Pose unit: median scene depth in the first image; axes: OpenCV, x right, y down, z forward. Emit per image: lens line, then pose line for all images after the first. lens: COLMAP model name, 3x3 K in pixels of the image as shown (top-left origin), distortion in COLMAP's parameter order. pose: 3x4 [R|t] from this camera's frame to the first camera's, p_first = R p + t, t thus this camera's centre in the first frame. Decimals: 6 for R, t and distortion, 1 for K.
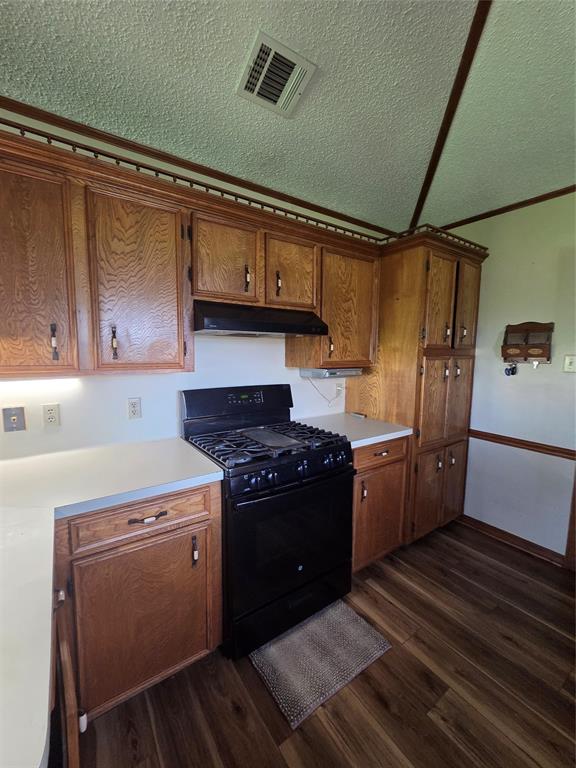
lens RADIAL K [[316.3, 0, 284.3], [0, 316.3, 384.0], [0, 0, 1]] dist [0.001792, 0.001012]
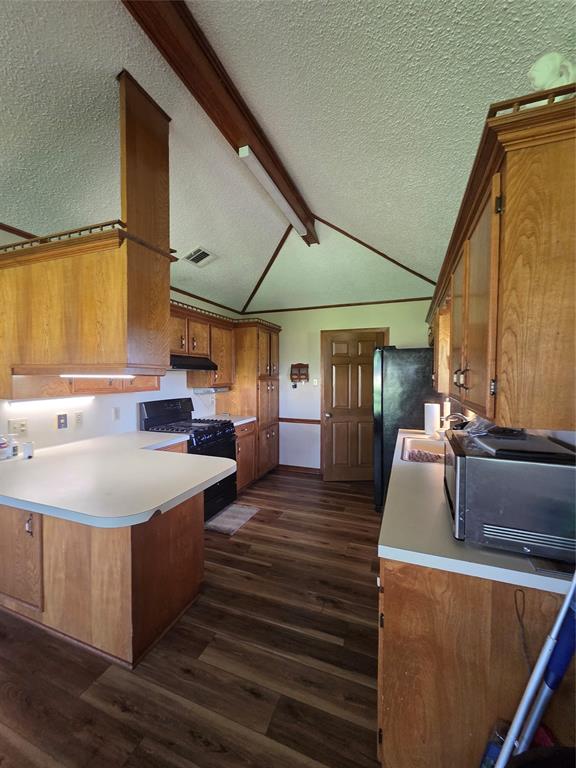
lens RADIAL K [[316.3, 0, 286.6], [0, 316.3, 384.4], [0, 0, 1]] dist [0.001792, 0.001012]
pose [[0.823892, -0.025899, 0.566155, -0.549582], [0.066863, 0.996421, -0.051719, 0.055318], [-0.562789, 0.080466, 0.822674, -0.743358]]
